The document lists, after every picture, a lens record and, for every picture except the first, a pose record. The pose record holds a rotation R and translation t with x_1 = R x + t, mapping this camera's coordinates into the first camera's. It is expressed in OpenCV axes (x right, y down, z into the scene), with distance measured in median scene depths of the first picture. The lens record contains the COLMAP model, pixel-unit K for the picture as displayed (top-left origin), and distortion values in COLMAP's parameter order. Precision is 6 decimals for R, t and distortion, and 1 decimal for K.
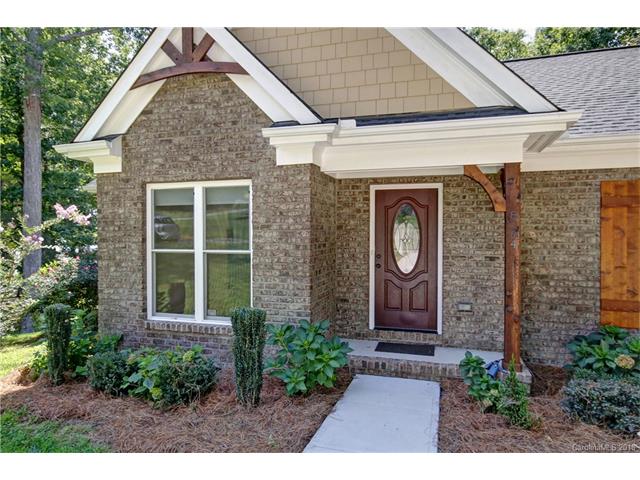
lens RADIAL K [[428.9, 0, 320.0], [0, 428.9, 240.0], [0, 0, 1]] dist [0.000195, 0.034844]
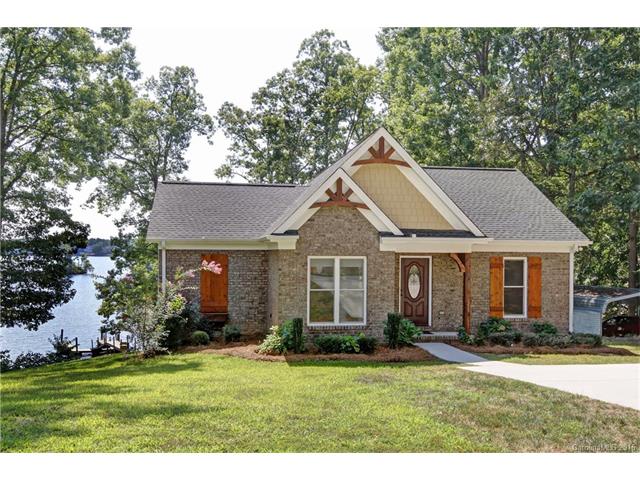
lens RADIAL K [[652.5, 0, 320.0], [0, 652.5, 240.0], [0, 0, 1]] dist [0.040928, 0.003925]
pose [[0.890287, 0.013312, 0.455205, -1.775930], [-0.001821, 0.999669, -0.025672, -0.131705], [-0.455396, 0.022027, 0.890016, -1.735821]]
